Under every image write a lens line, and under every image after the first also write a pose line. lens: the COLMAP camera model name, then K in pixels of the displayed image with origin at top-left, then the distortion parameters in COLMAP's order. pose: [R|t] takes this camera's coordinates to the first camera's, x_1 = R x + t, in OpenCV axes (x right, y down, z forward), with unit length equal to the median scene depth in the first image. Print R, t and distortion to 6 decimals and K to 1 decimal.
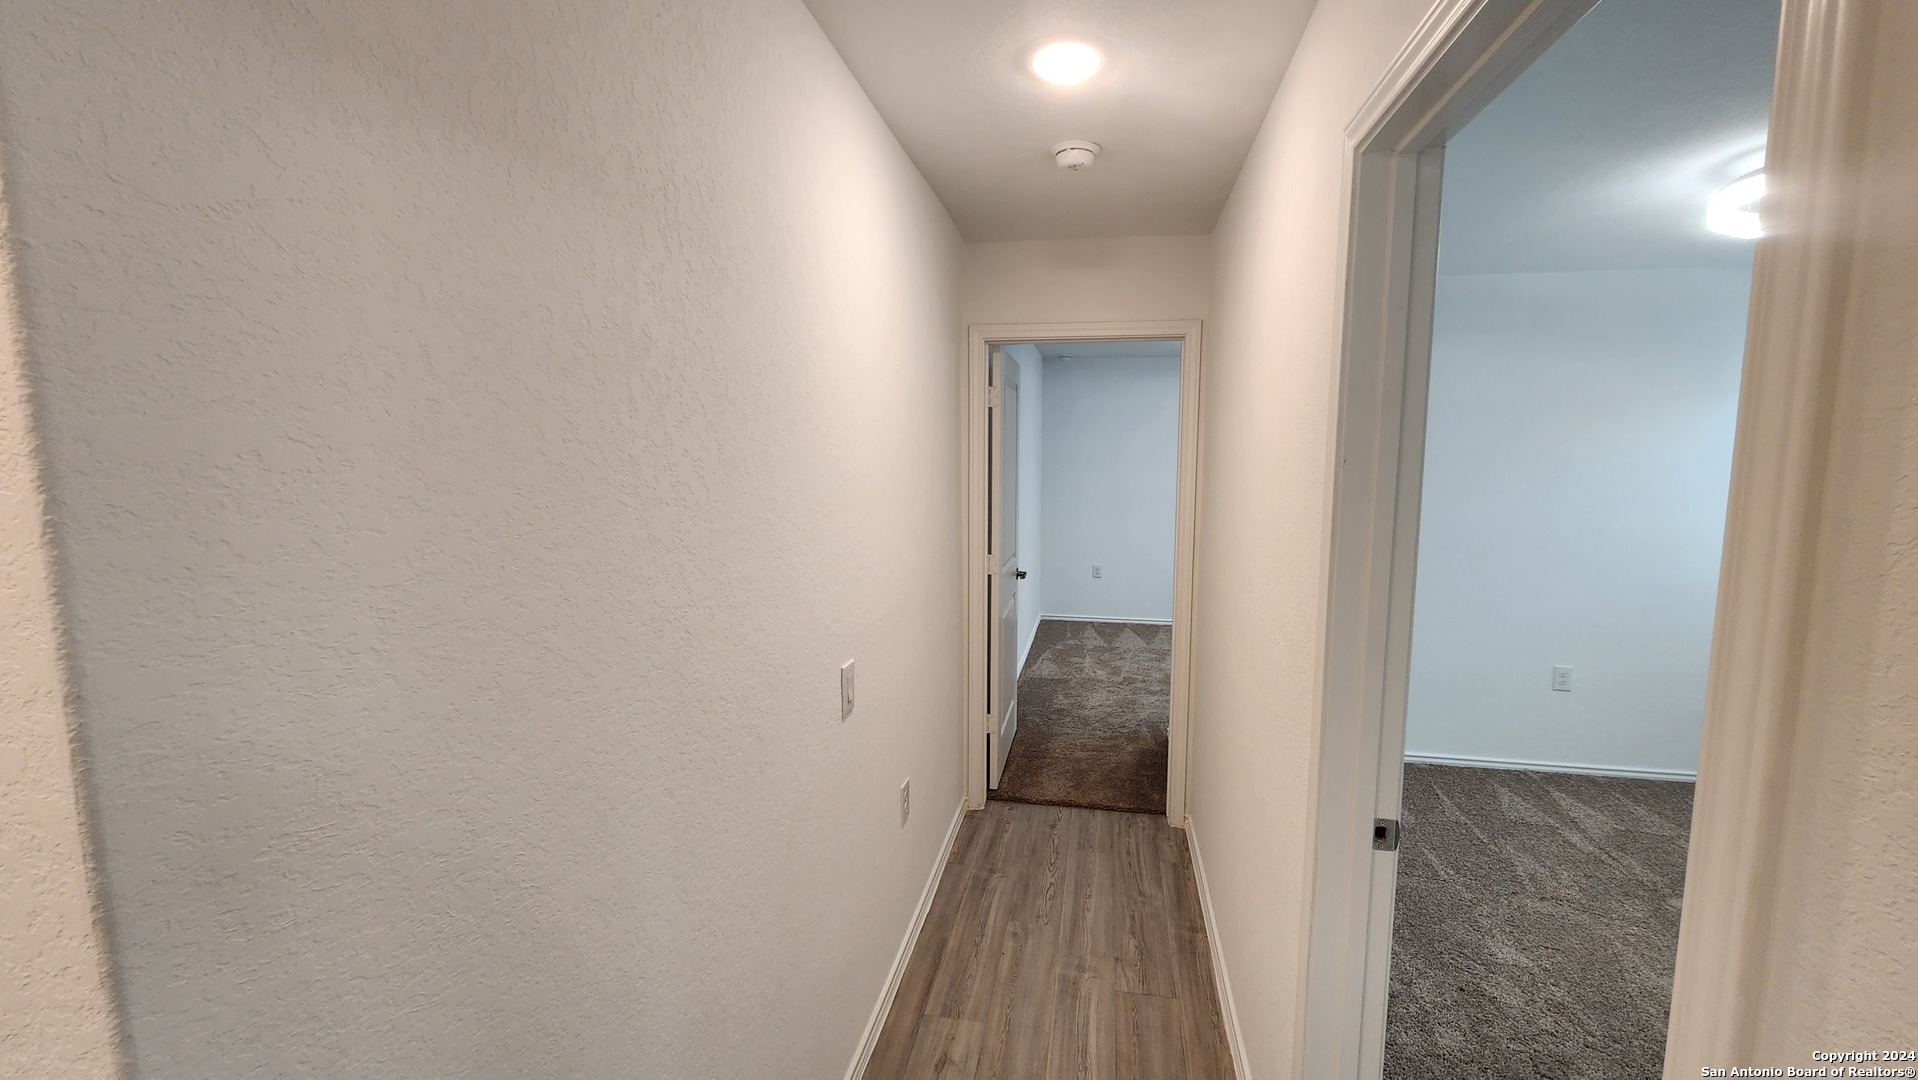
lens RADIAL K [[783.3, 0, 958.5], [0, 783.3, 540.9], [0, 0, 1]] dist [-0.000595, 0.000188]
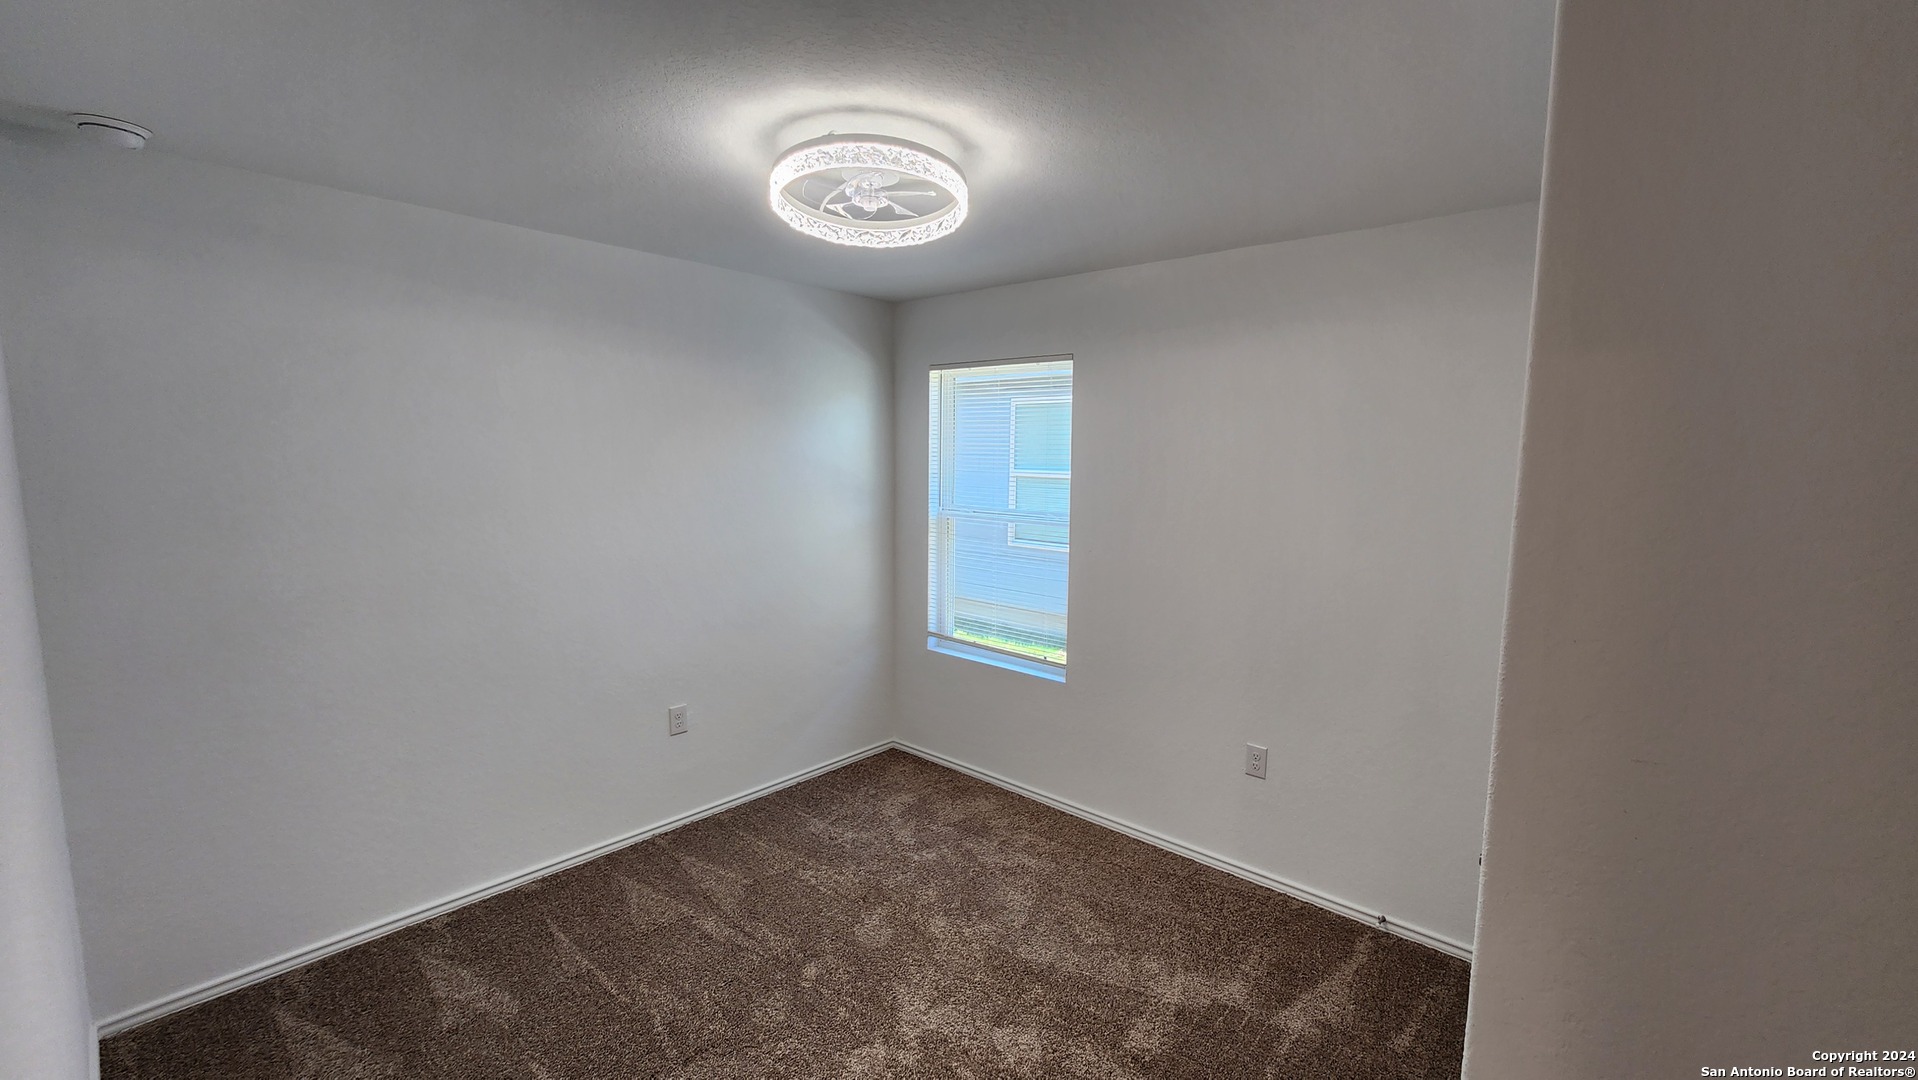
lens RADIAL K [[783.3, 0, 959.9], [0, 783.3, 538.1], [0, 0, 1]] dist [-0.000595, 0.000188]
pose [[0.525407, -0.093183, 0.845733, 0.244909], [0.076470, 0.995134, 0.062138, -0.058559], [-0.847407, 0.032026, 0.529976, 0.300584]]
